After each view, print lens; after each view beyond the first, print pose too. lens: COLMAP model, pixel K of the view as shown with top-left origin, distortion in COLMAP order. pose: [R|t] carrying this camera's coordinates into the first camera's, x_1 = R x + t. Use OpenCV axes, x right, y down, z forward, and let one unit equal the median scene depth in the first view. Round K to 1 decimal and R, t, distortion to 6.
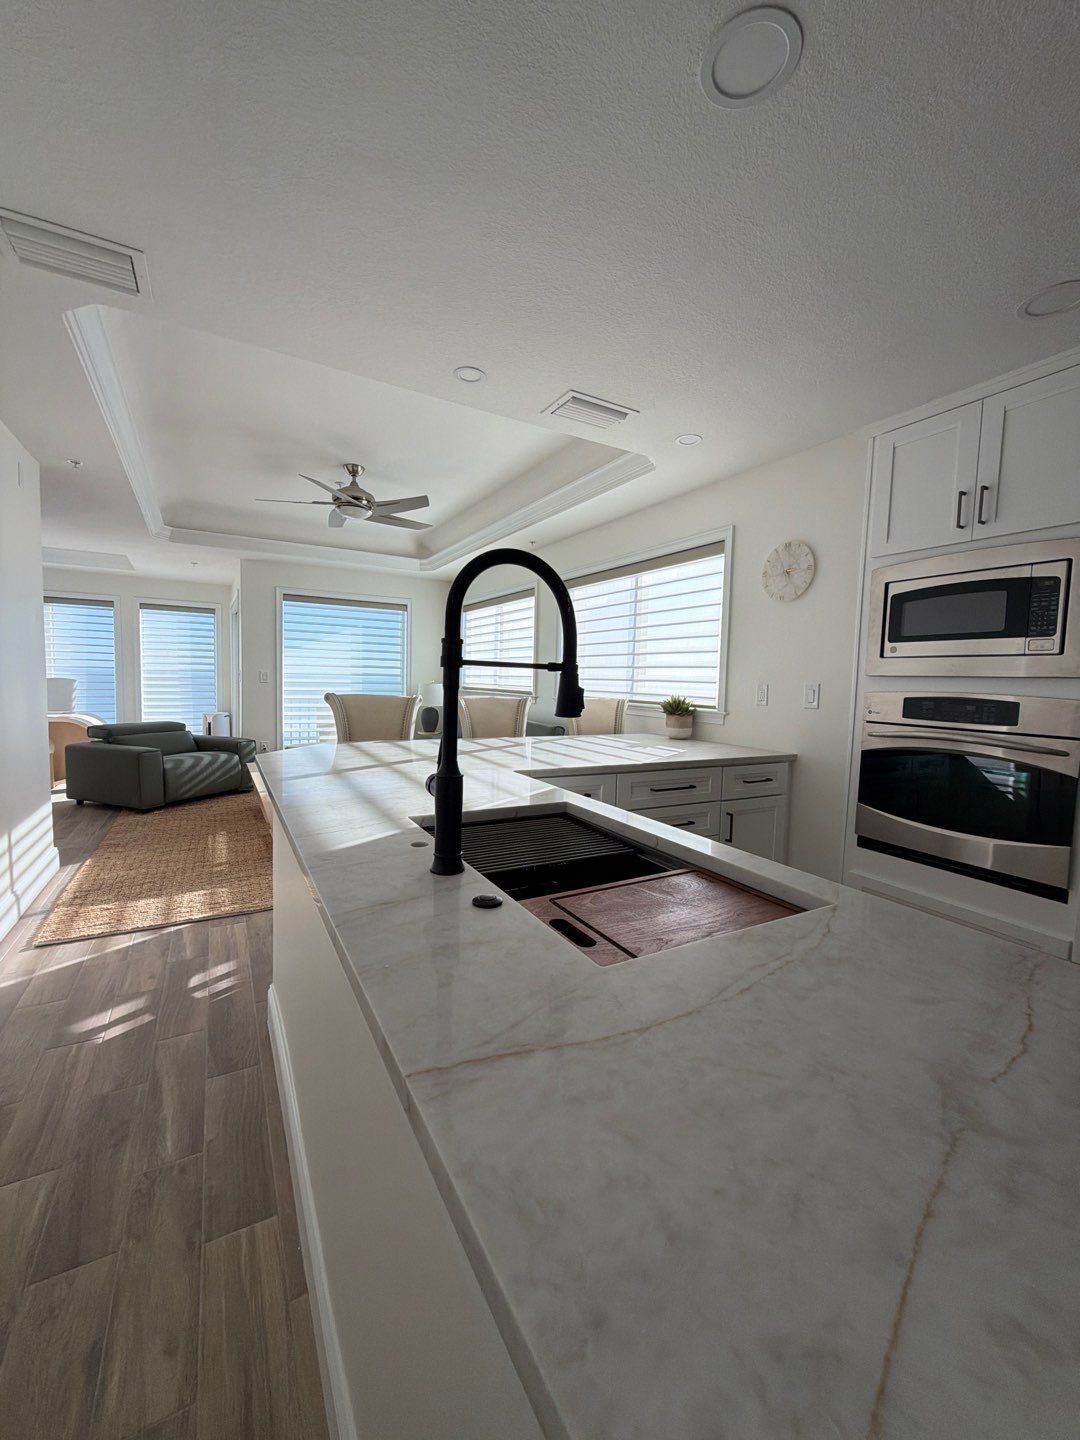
lens RADIAL K [[565.9, 0, 534.5], [0, 565.9, 715.5], [0, 0, 1]] dist [0.013578, -0.011617]
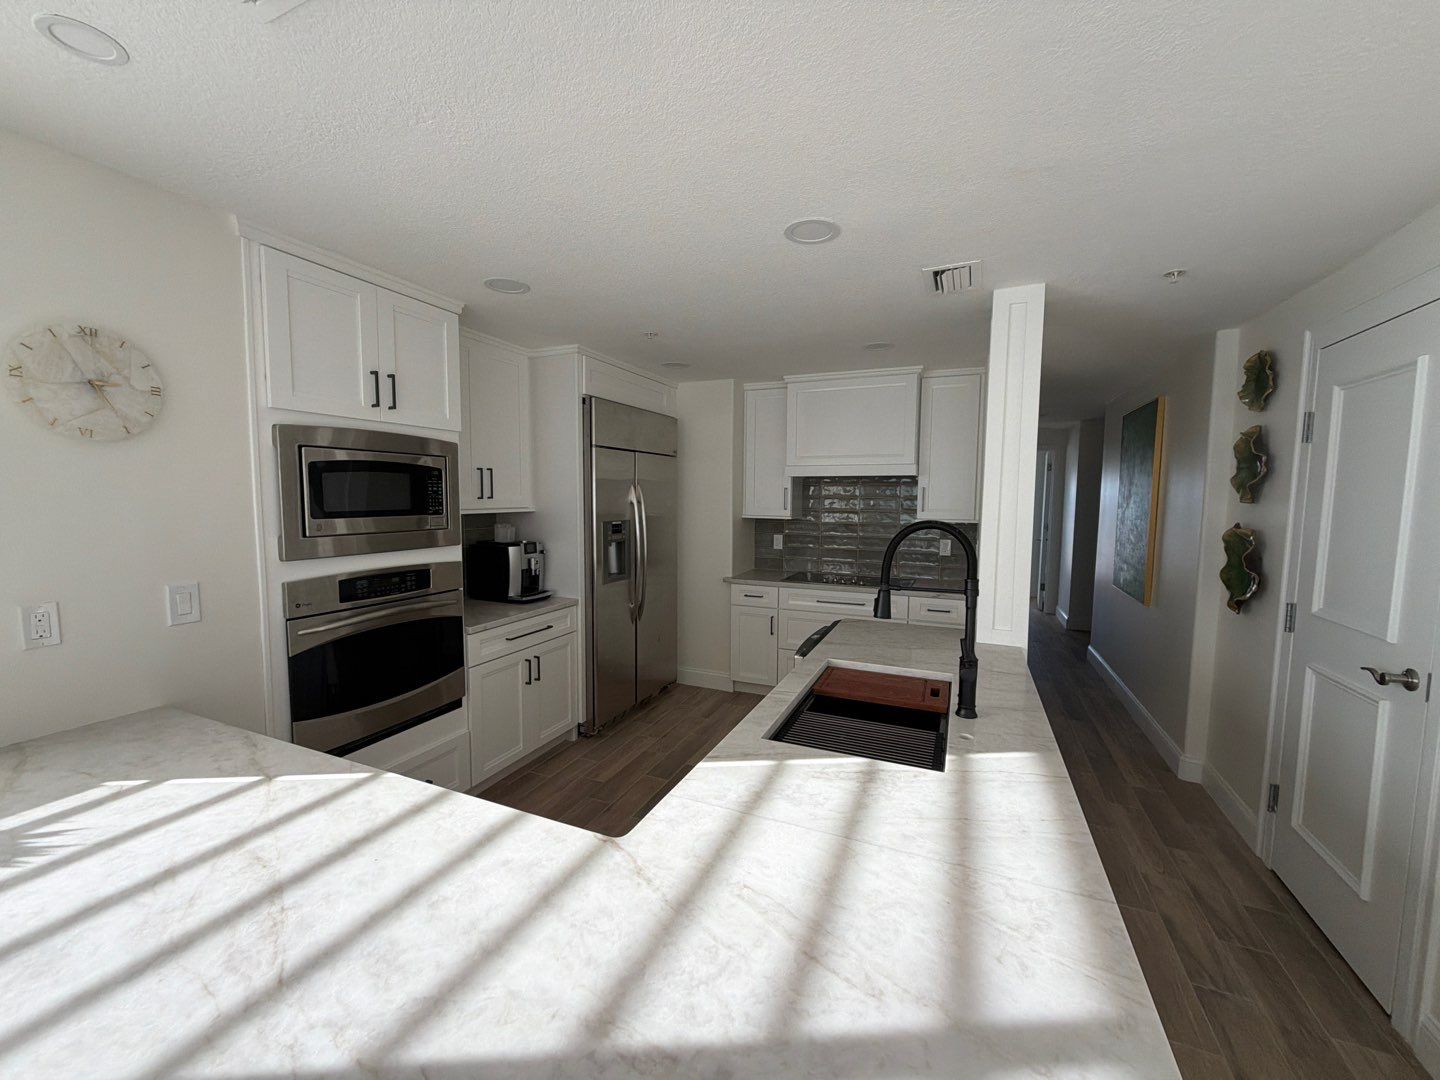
lens RADIAL K [[578.2, 0, 720.0], [0, 578.2, 540.0], [0, 0, 1]] dist [0.000505, 0.000439]
pose [[-0.616703, -0.099346, 0.780902, -0.500157], [0.021255, 0.989541, 0.142675, -0.253321], [-0.786909, 0.104586, -0.608142, 1.290121]]
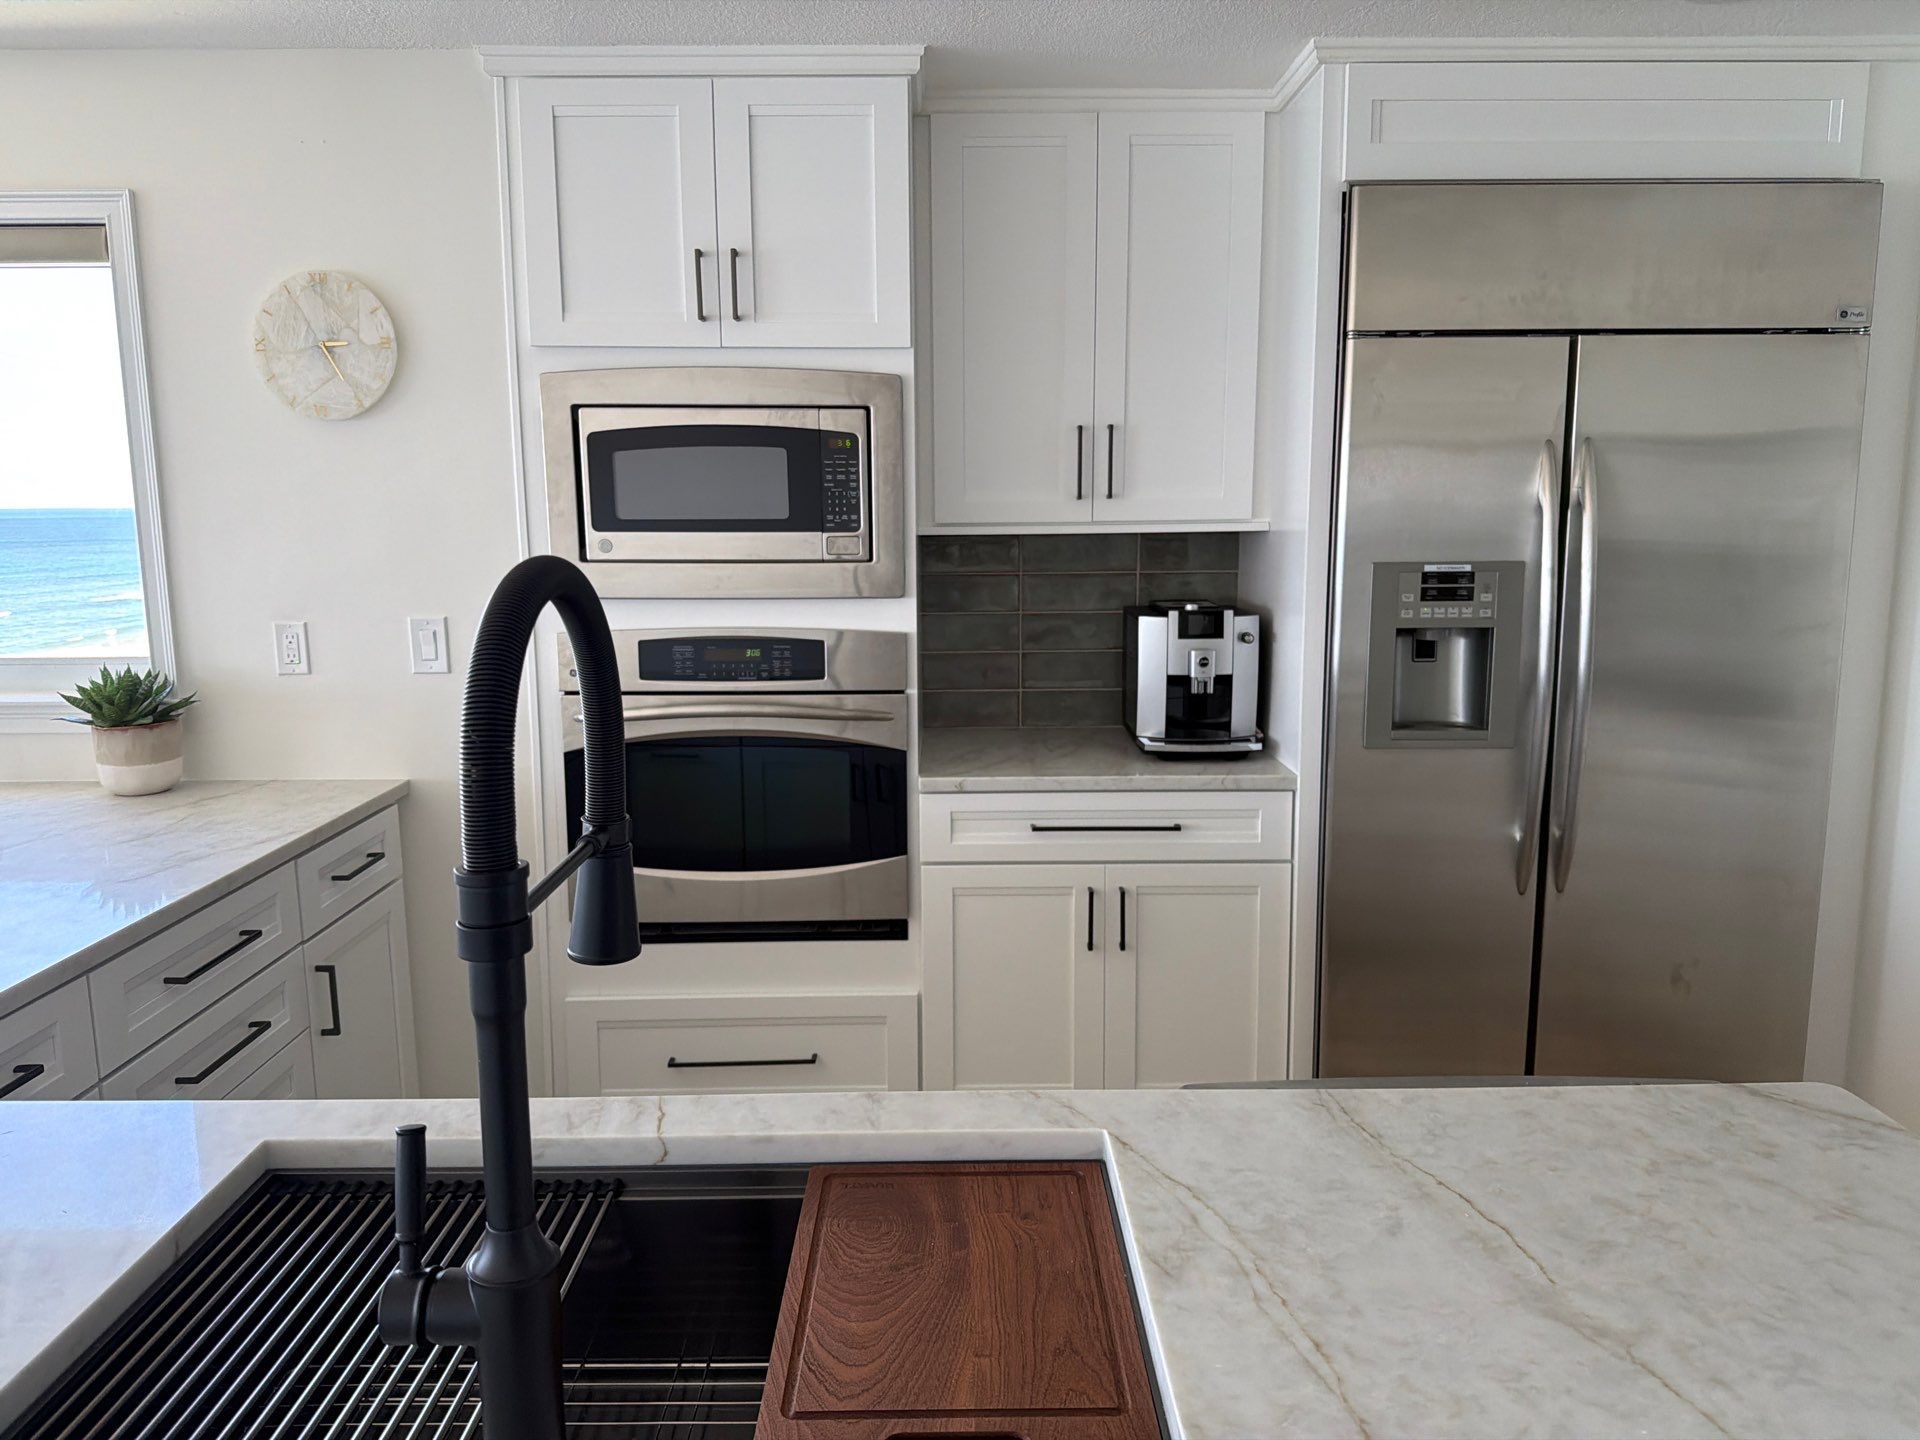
lens RADIAL K [[1355.9, 0, 950.8], [0, 1355.9, 706.3], [0, 0, 1]] dist [0.107138, -0.148872]
pose [[0.479484, -0.169354, 0.861054, -0.341342], [0.077658, 0.985541, 0.150594, -0.164731], [-0.874108, -0.005339, 0.485703, 0.186808]]
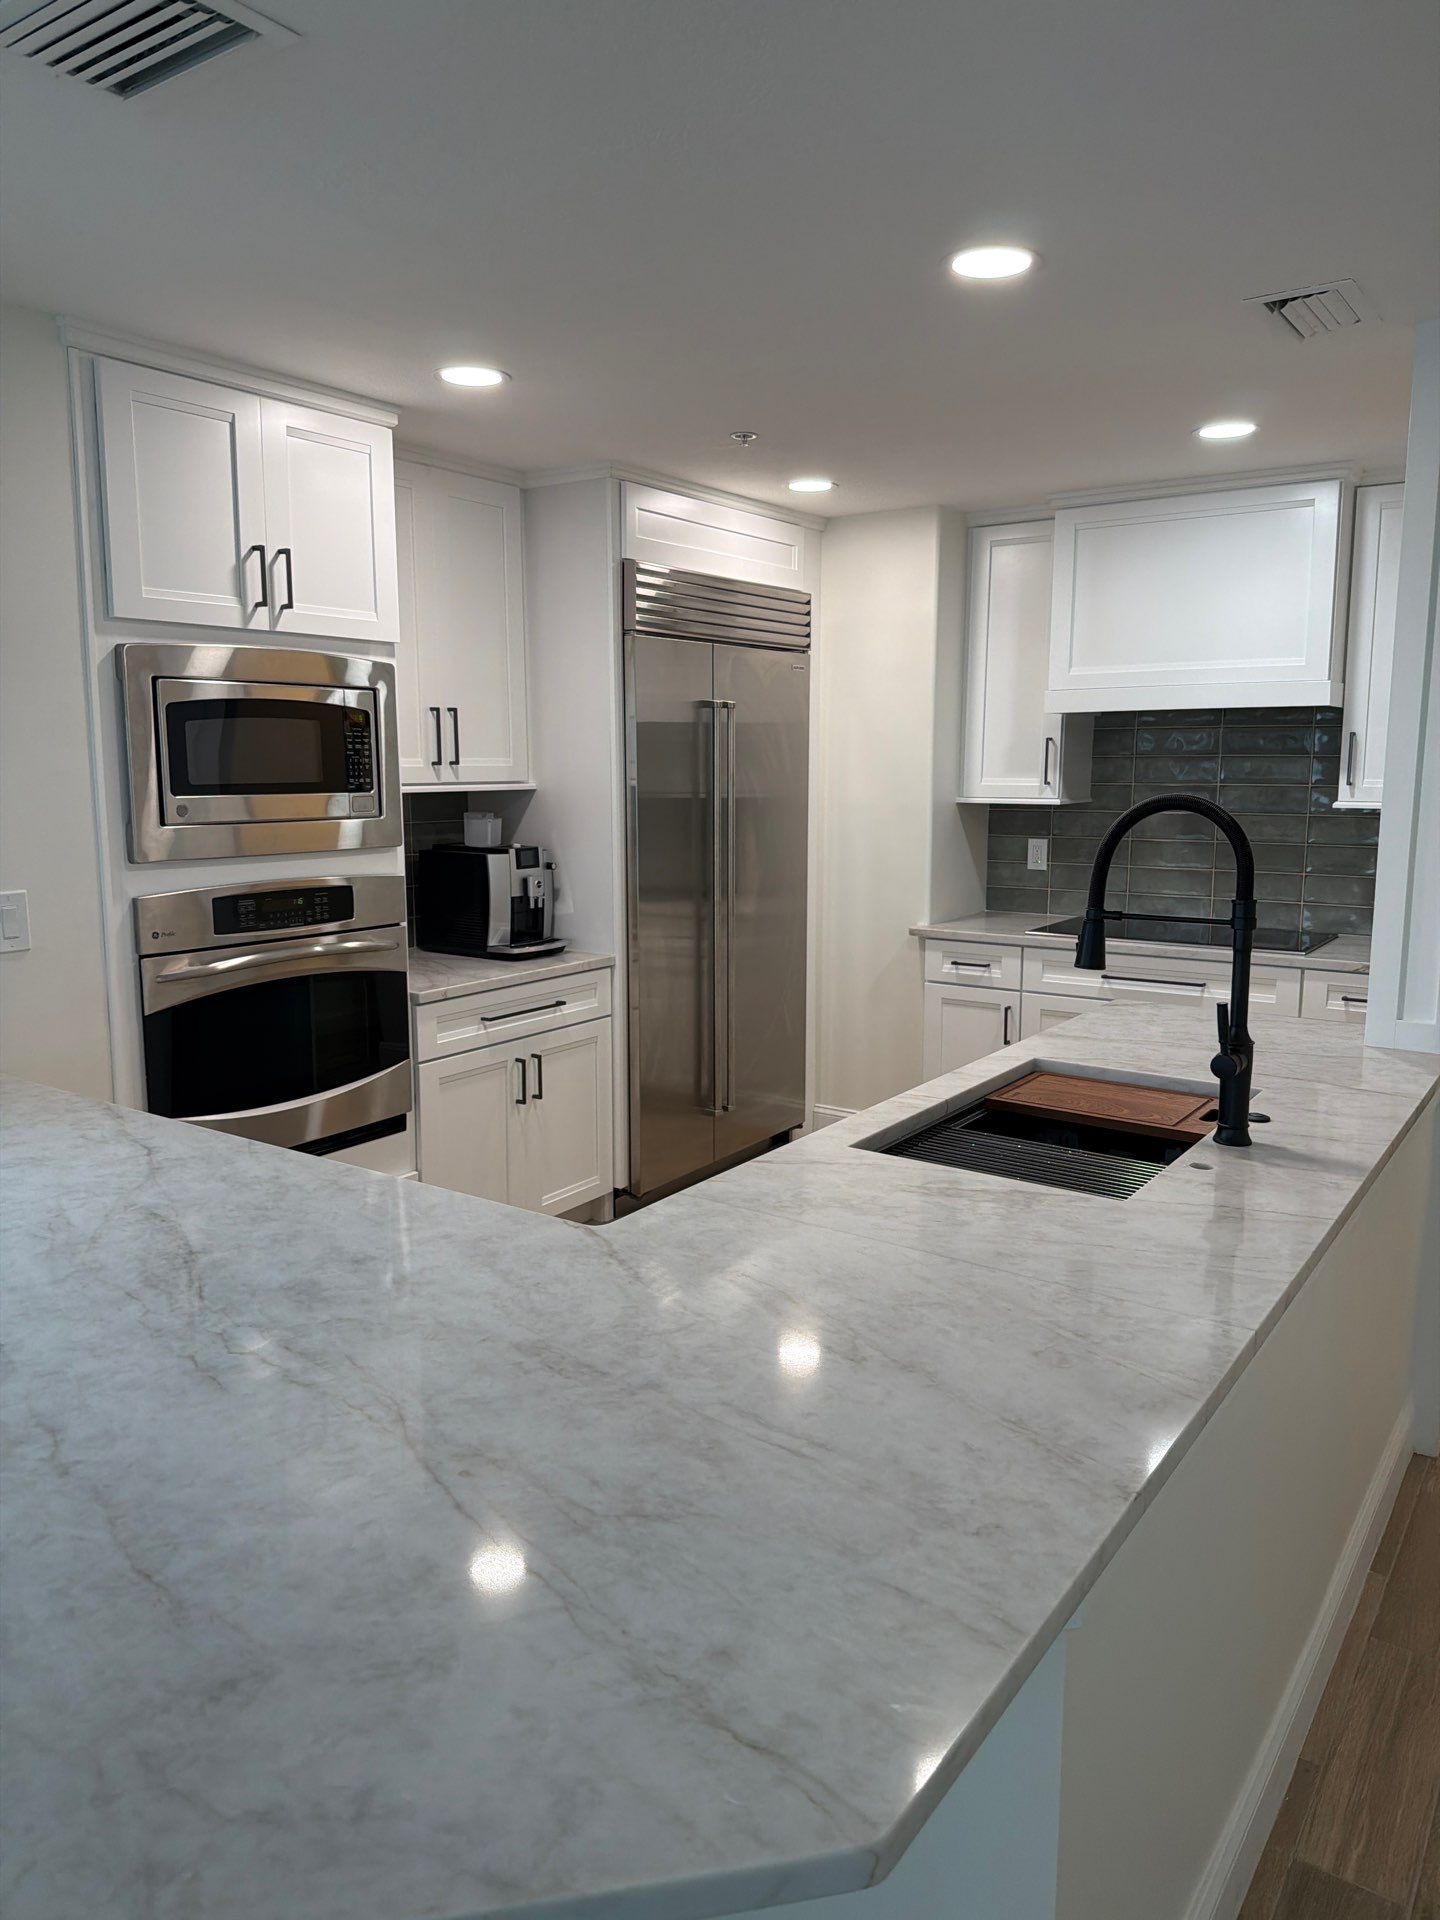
lens RADIAL K [[1355.7, 0, 720.0], [0, 1355.7, 960.0], [0, 0, 1]] dist [0.148414, -0.314899]
pose [[-0.446111, -0.164921, 0.879651, -0.882157], [0.041662, 0.977983, 0.204485, -0.267891], [-0.894007, 0.127871, -0.429418, 1.367747]]
